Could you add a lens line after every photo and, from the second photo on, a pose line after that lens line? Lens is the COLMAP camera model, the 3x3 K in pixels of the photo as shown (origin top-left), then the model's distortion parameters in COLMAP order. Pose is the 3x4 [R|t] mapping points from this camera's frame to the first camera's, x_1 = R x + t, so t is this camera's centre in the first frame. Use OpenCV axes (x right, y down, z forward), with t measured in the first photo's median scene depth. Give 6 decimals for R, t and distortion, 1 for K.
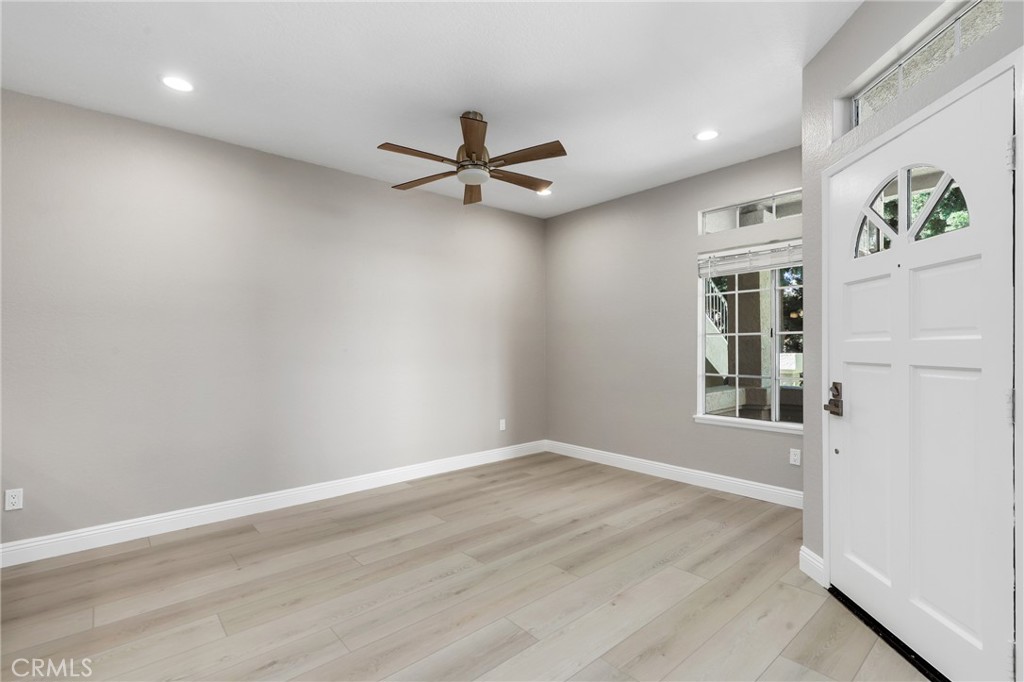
lens RADIAL K [[465.7, 0, 508.1], [0, 465.7, 351.4], [0, 0, 1]] dist [0.001620, 0.000897]
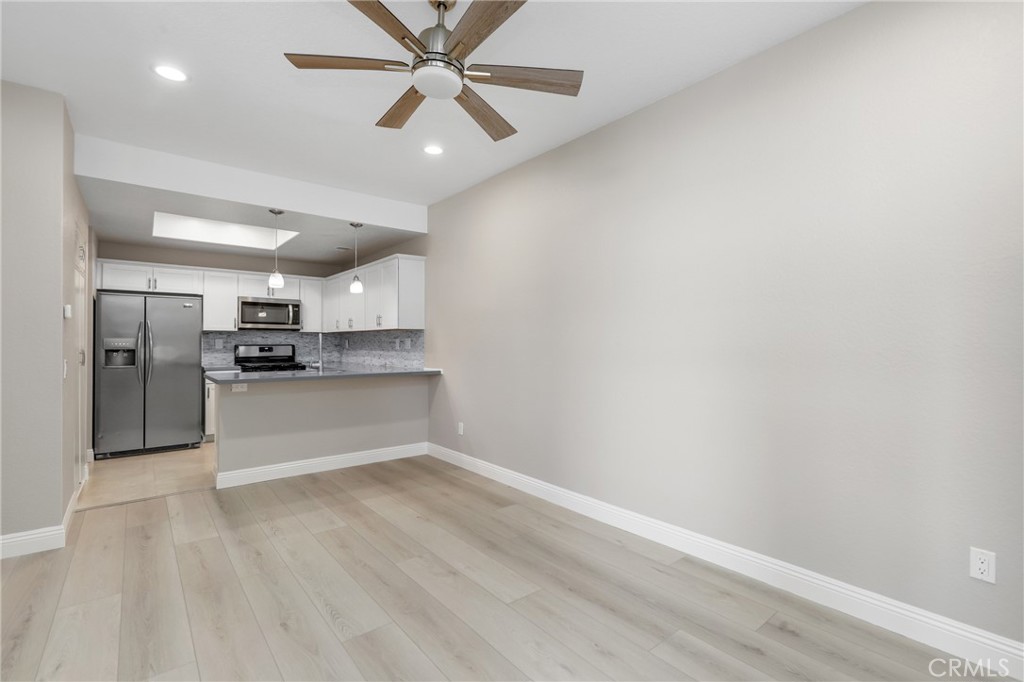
lens RADIAL K [[465.7, 0, 520.6], [0, 465.7, 337.6], [0, 0, 1]] dist [0.001620, 0.000897]
pose [[-0.017799, -0.001539, -0.999840, 0.541525], [-0.006480, 0.999978, -0.001424, -0.012815], [0.999821, 0.006453, -0.017809, 1.044318]]
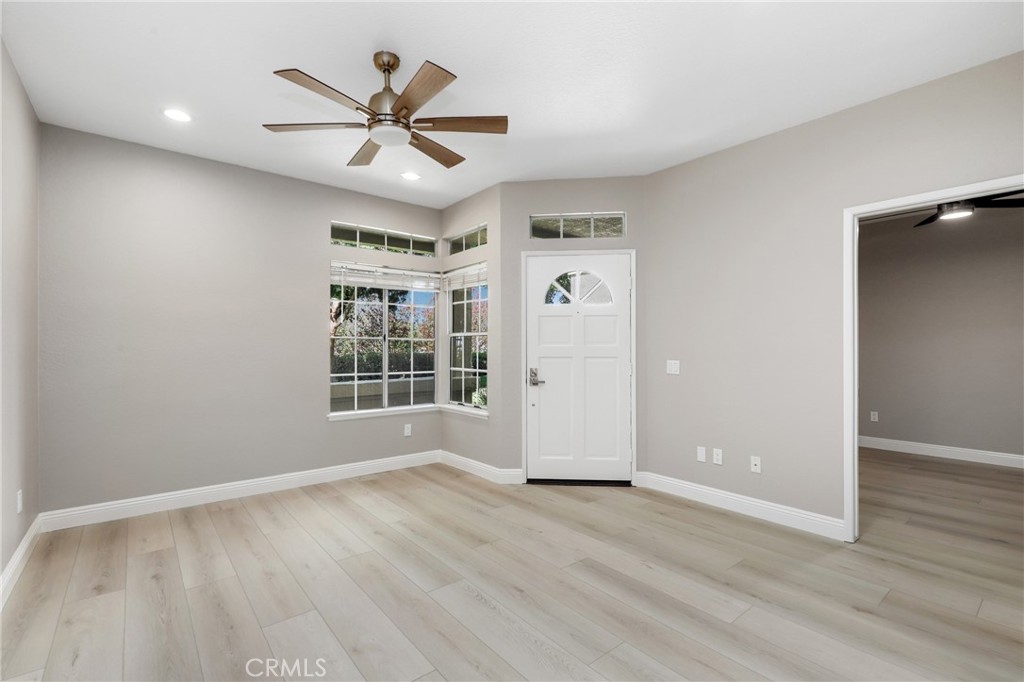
lens RADIAL K [[465.7, 0, 515.9], [0, 465.7, 349.1], [0, 0, 1]] dist [0.001620, 0.000897]
pose [[0.024268, 0.006953, 0.999681, -0.802361], [0.009257, 0.999931, -0.007180, 0.002635], [-0.999663, 0.009429, 0.024202, 0.705583]]
